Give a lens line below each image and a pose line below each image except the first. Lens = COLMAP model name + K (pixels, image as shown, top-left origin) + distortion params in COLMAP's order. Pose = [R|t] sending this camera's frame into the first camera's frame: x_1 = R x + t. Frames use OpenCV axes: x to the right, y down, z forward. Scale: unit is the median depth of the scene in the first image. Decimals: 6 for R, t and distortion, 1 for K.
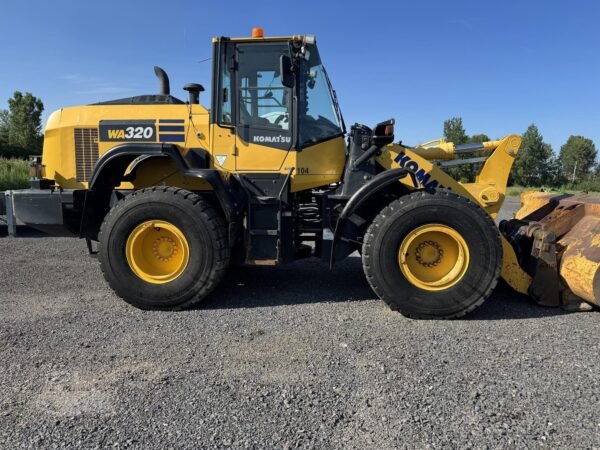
lens RADIAL K [[418.6, 0, 299.7], [0, 418.6, 223.2], [0, 0, 1]] dist [0.107860, -0.132902]
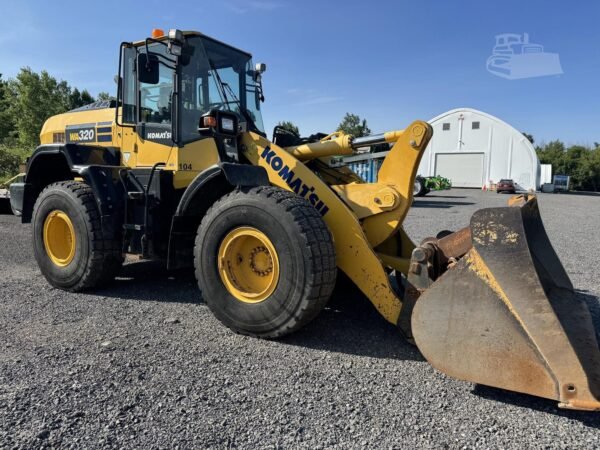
lens RADIAL K [[423.2, 0, 307.1], [0, 423.2, 219.7], [0, 0, 1]] dist [0.095057, -0.142092]
pose [[0.902881, 0.049986, -0.426974, 0.698781], [-0.055817, 0.998440, -0.001144, -0.016689], [0.426251, 0.024866, 0.904263, 0.220588]]
